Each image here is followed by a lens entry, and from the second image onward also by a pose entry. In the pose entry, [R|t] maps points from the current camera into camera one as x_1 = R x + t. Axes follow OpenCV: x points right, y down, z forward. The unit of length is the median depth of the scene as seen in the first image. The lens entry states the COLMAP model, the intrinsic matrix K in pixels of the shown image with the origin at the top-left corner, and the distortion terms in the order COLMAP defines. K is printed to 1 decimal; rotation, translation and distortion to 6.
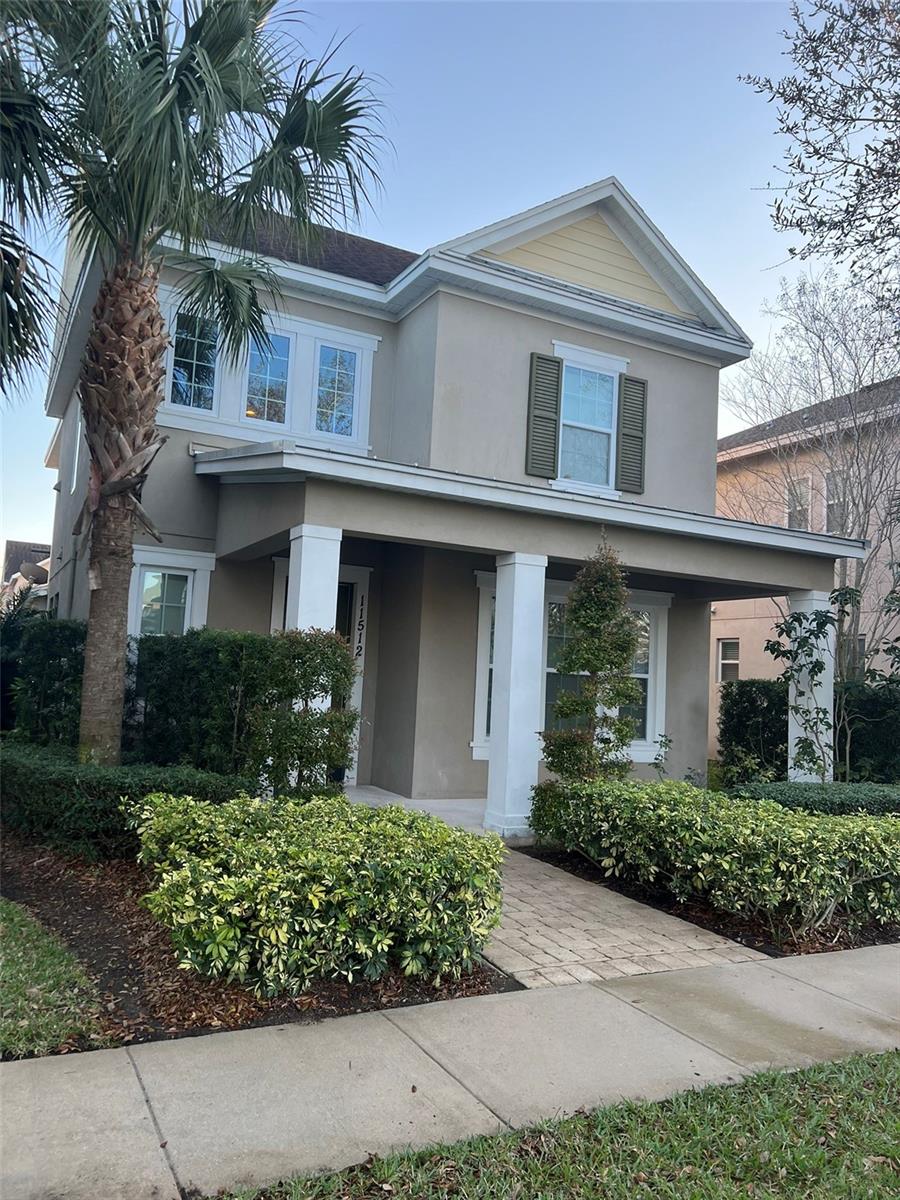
lens RADIAL K [[903.6, 0, 450.0], [0, 903.6, 600.0], [0, 0, 1]] dist [0.005920, 0.001127]
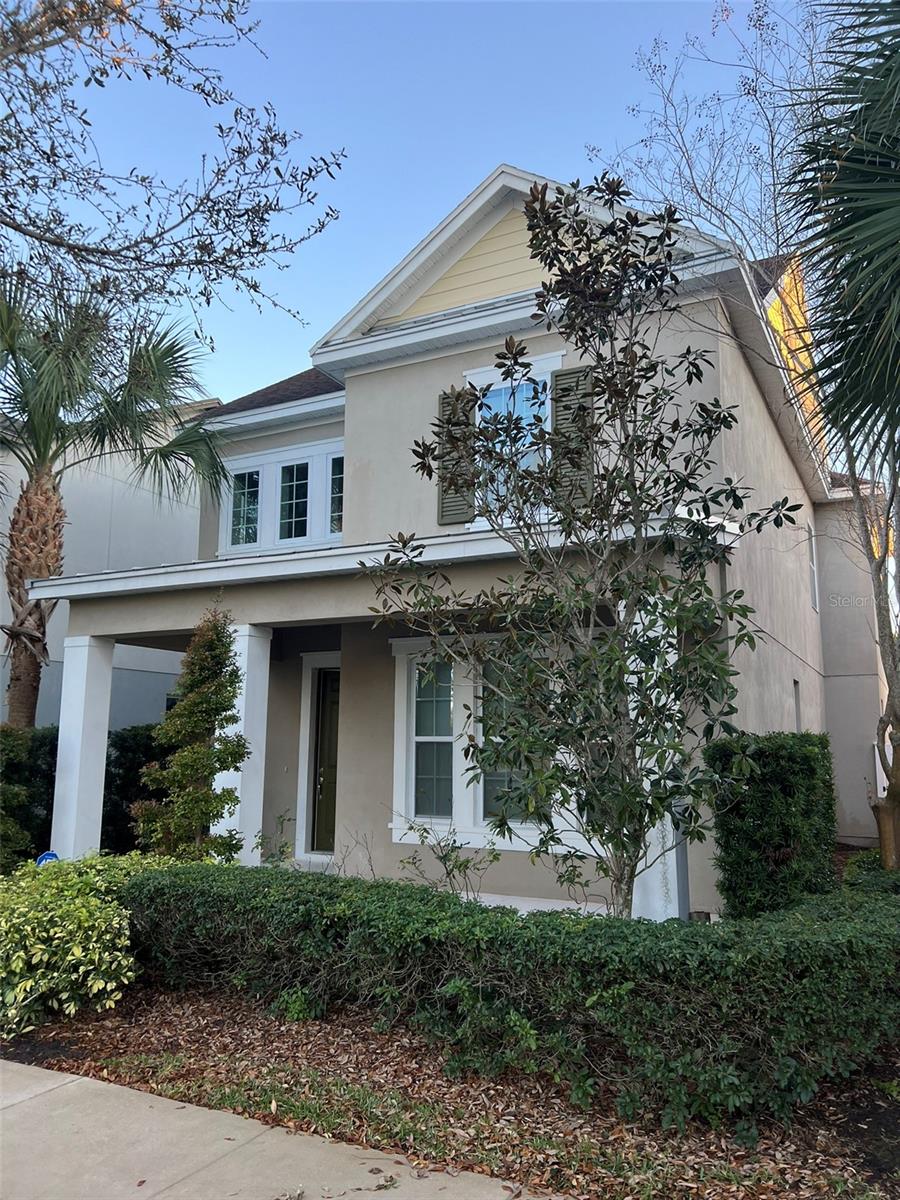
lens RADIAL K [[903.6, 0, 450.0], [0, 903.6, 600.0], [0, 0, 1]] dist [0.005920, 0.001127]
pose [[0.576764, -0.181838, -0.796416, 0.823978], [0.098238, 0.983275, -0.153359, 0.077746], [0.810983, 0.010214, 0.584981, 0.486712]]
